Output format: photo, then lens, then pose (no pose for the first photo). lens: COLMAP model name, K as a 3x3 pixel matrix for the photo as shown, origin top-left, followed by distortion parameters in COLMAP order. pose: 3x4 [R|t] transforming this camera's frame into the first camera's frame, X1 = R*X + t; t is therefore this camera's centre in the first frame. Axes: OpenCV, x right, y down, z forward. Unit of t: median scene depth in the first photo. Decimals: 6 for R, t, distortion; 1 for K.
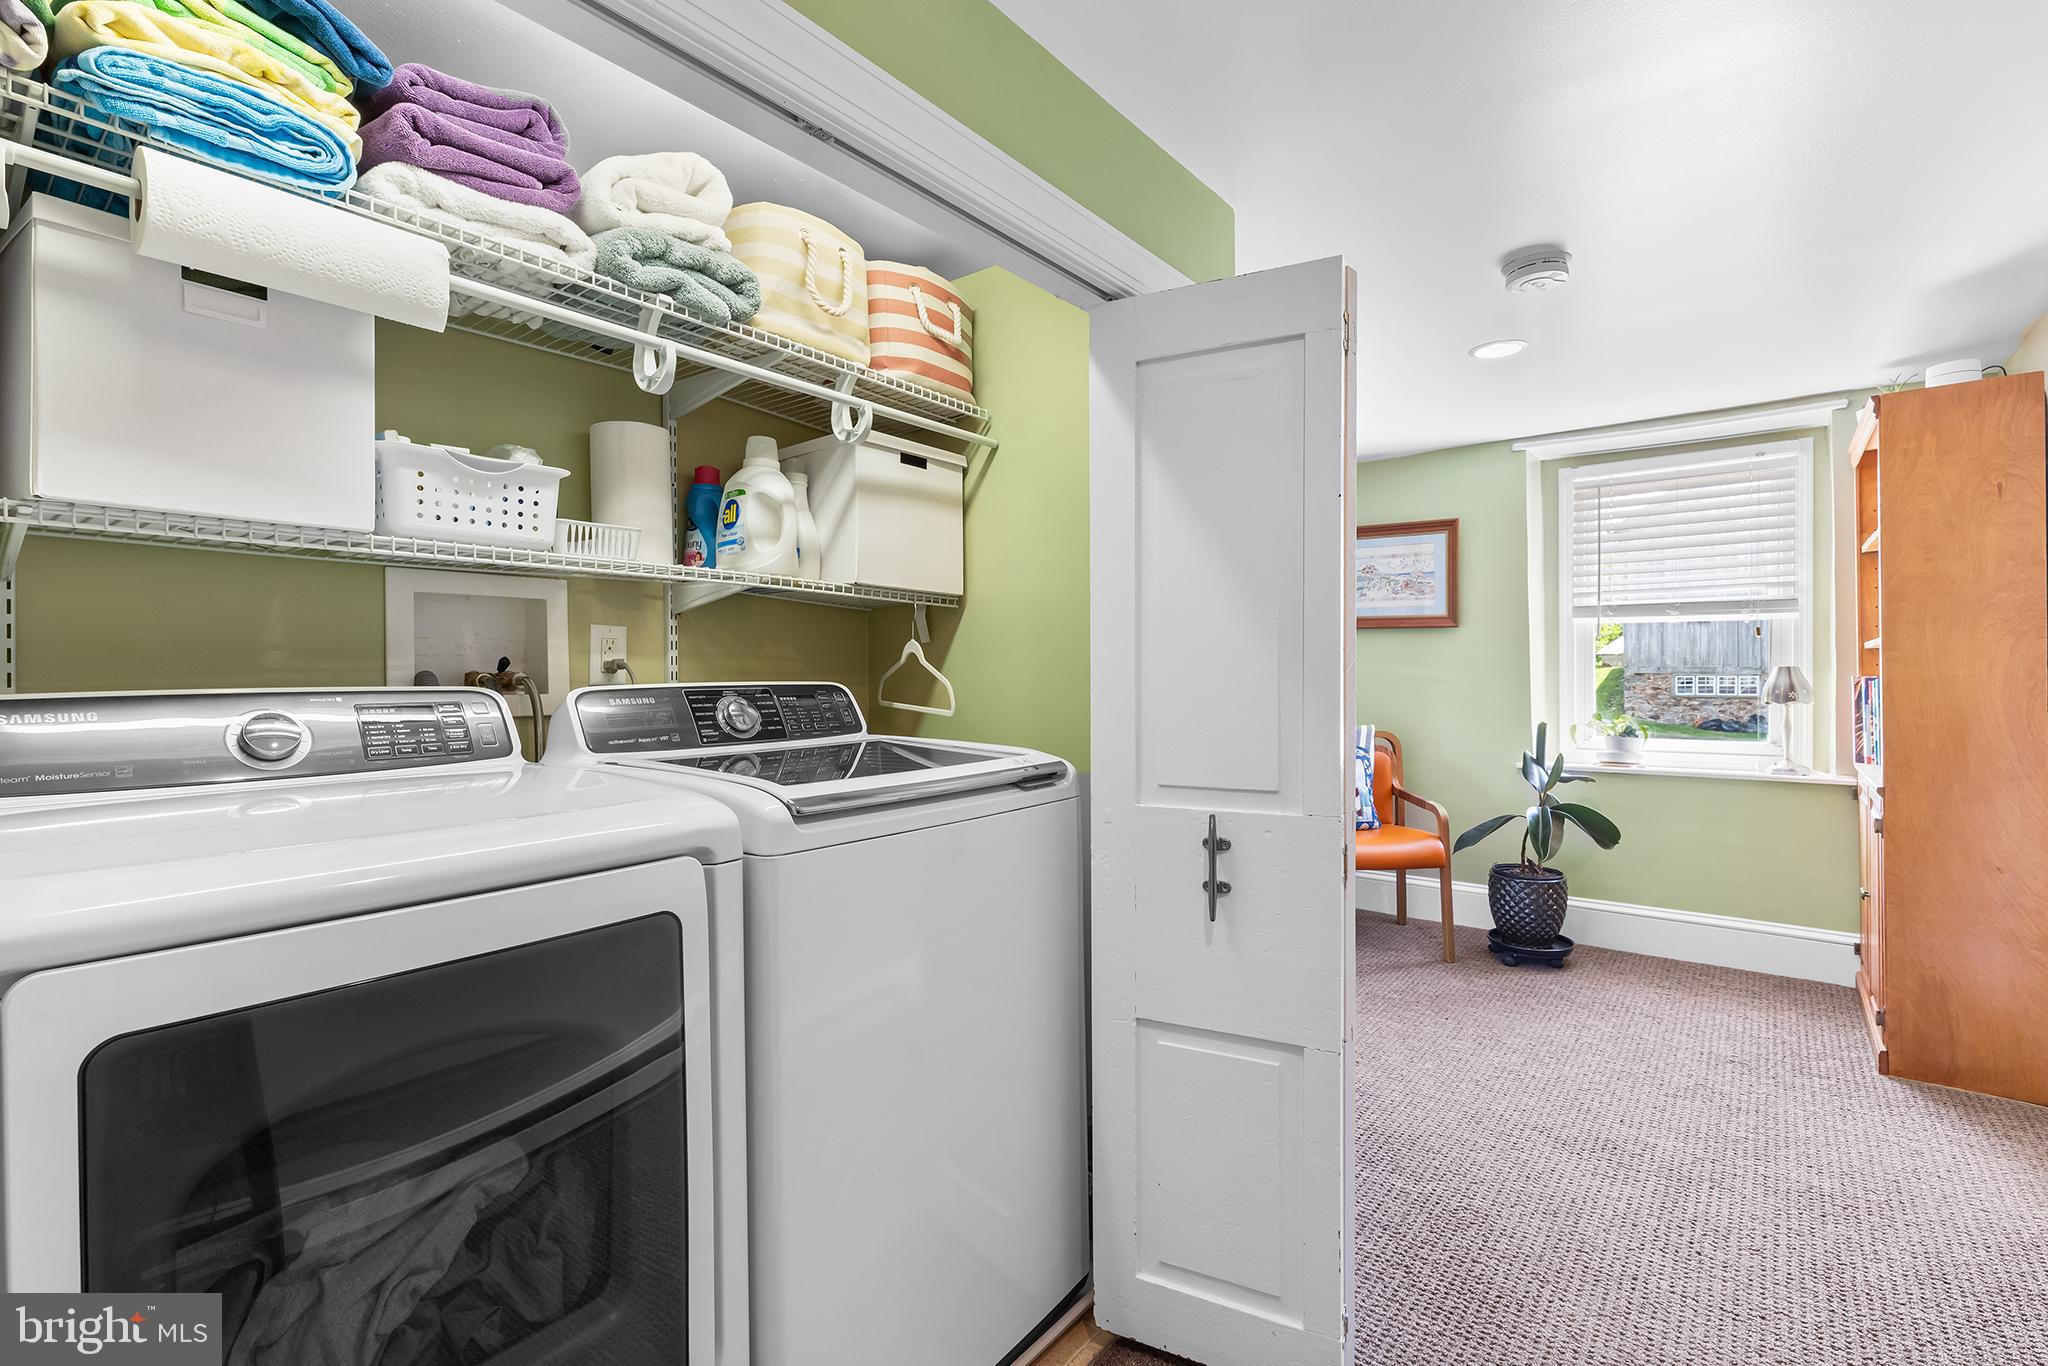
lens RADIAL K [[928.2, 0, 1027.1], [0, 928.2, 684.1], [0, 0, 1]] dist [0.010535, -0.001127]
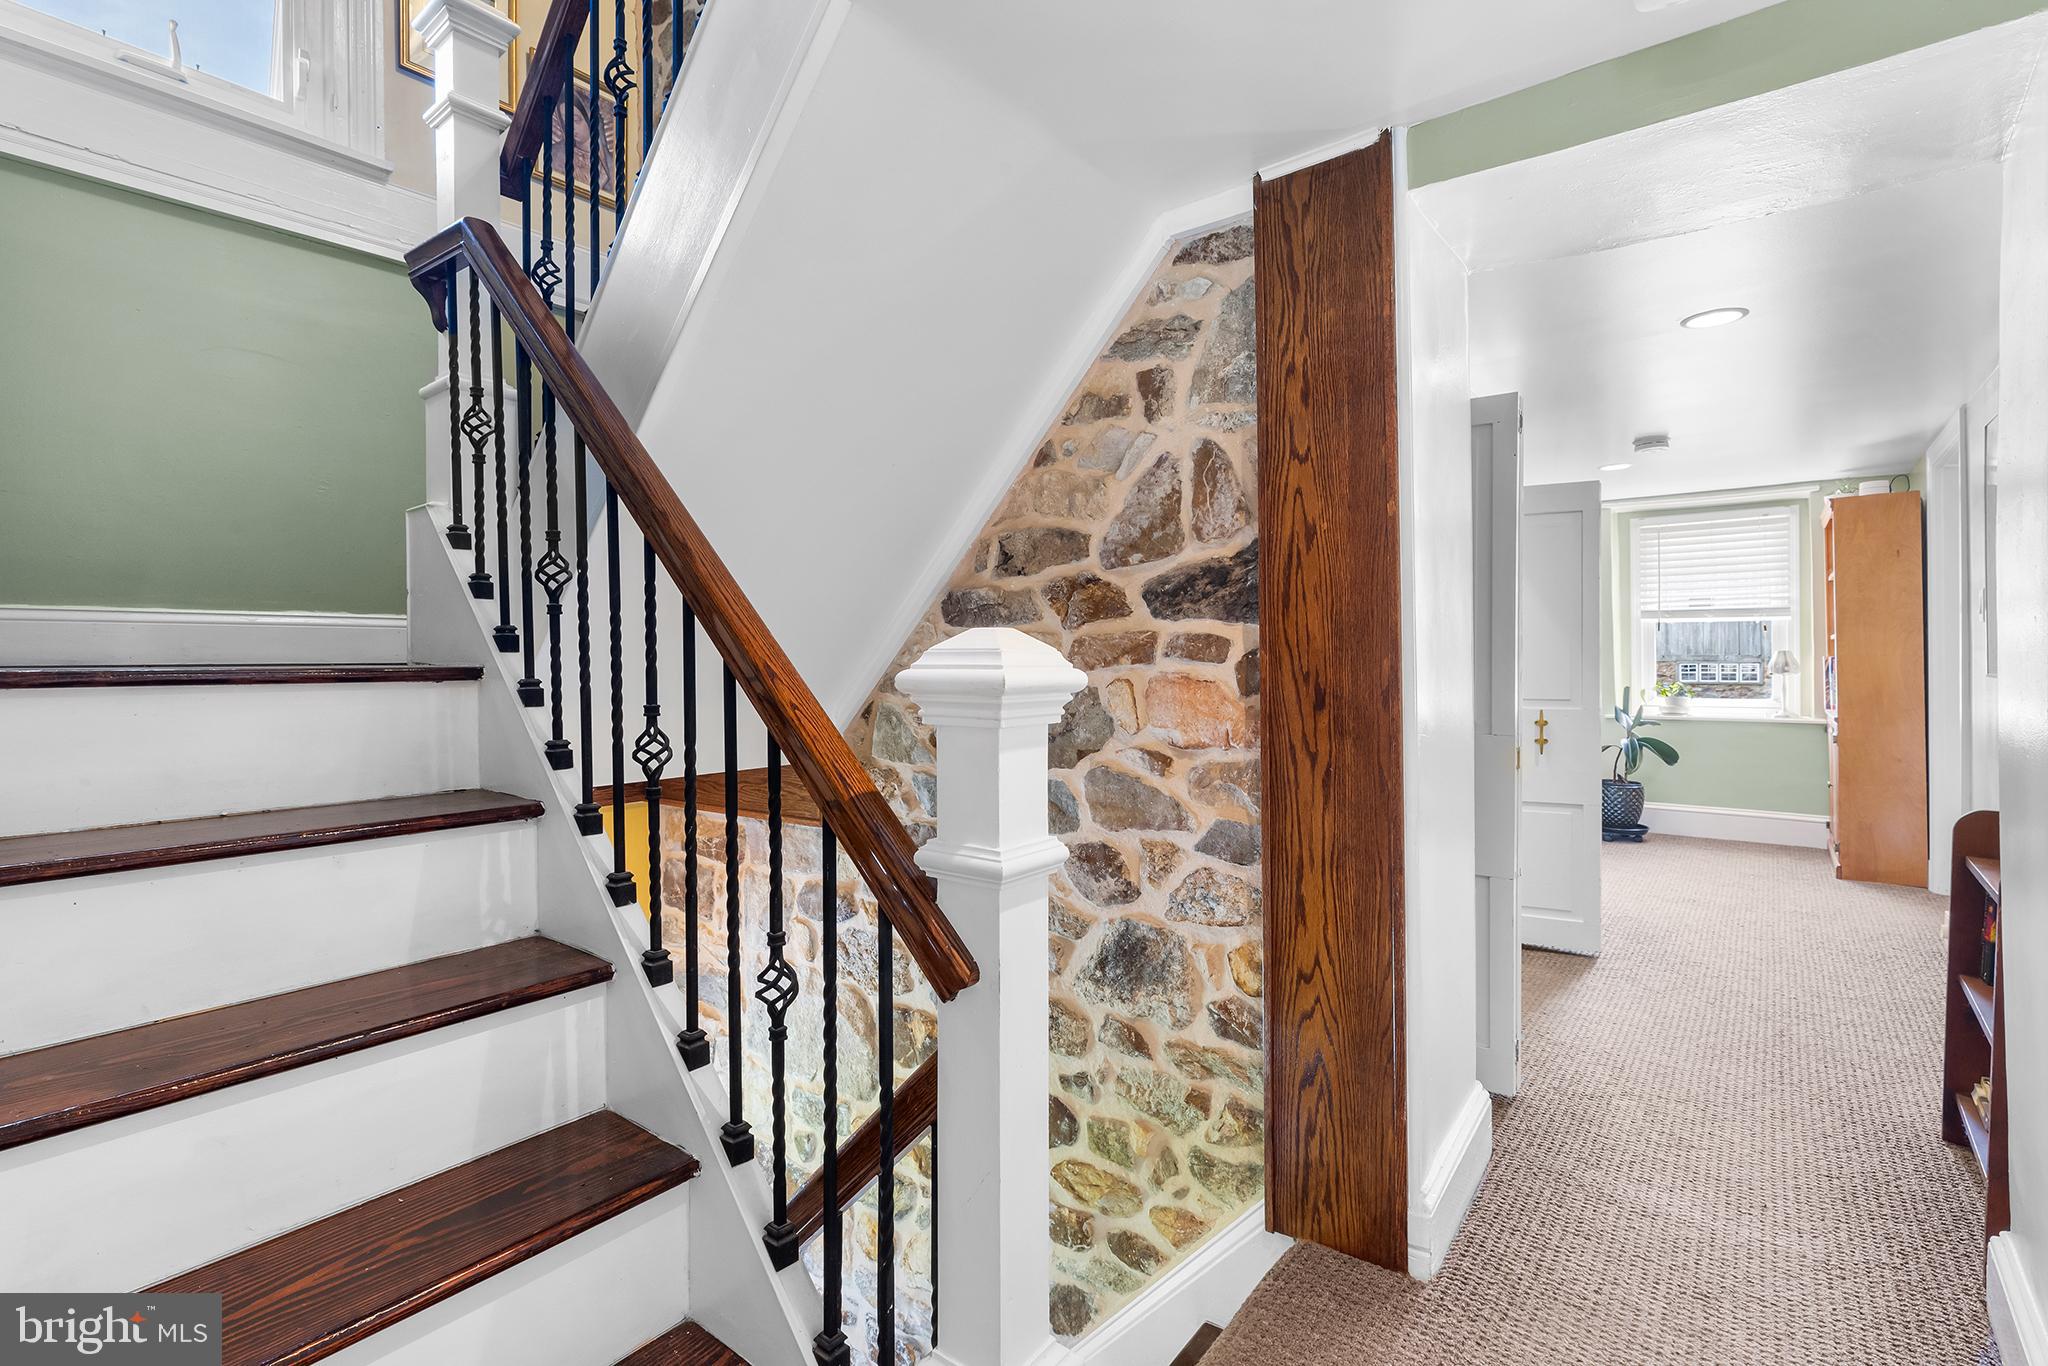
lens RADIAL K [[928.2, 0, 1021.6], [0, 928.2, 667.3], [0, 0, 1]] dist [0.010535, -0.001127]
pose [[0.999995, -0.001318, -0.002747, -0.477328], [0.001298, 0.999974, -0.007086, 0.018824], [0.002756, 0.007082, 0.999971, -0.591293]]
